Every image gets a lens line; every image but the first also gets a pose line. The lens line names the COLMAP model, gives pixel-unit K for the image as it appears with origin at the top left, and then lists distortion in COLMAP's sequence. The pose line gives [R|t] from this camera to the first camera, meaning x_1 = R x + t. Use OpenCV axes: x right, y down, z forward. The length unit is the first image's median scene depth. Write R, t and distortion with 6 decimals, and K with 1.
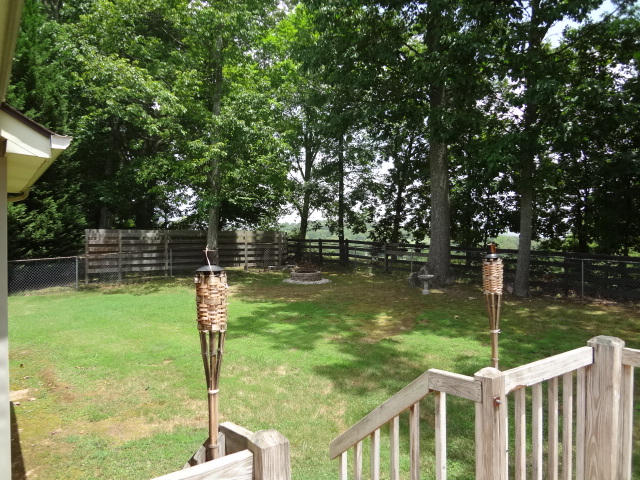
lens RADIAL K [[477.6, 0, 323.8], [0, 477.6, 241.0], [0, 0, 1]] dist [-0.032982, -0.010632]
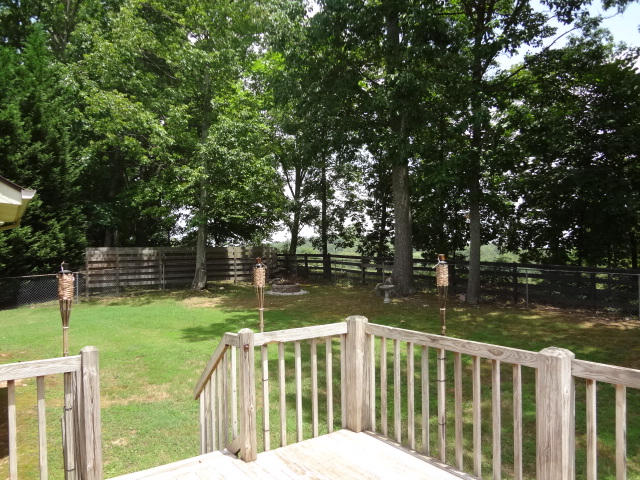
lens RADIAL K [[476.7, 0, 320.0], [0, 476.7, 240.0], [0, 0, 1]] dist [-0.032596, 0.001967]
pose [[0.999417, -0.013974, -0.031141, 0.065440], [0.012972, 0.999399, -0.032132, -0.000051], [0.031571, 0.031709, 0.998998, -0.073806]]
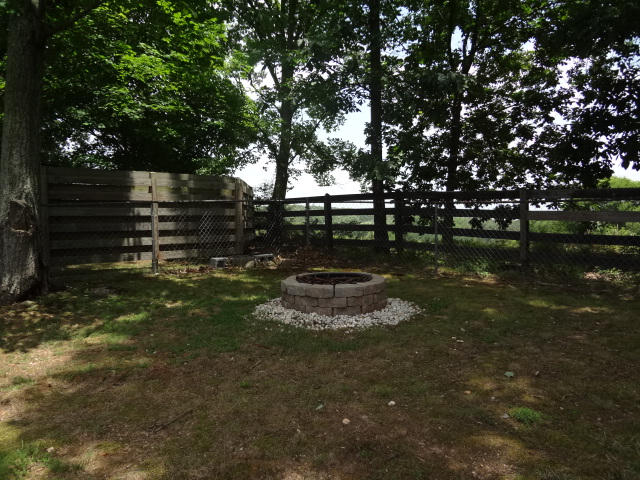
lens RADIAL K [[477.6, 0, 323.8], [0, 477.6, 241.0], [0, 0, 1]] dist [-0.032982, -0.010632]
pose [[0.995608, -0.020706, 0.091297, -0.060300], [0.017529, 0.999217, 0.035468, 0.026669], [-0.091960, -0.033712, 0.995192, 0.611609]]
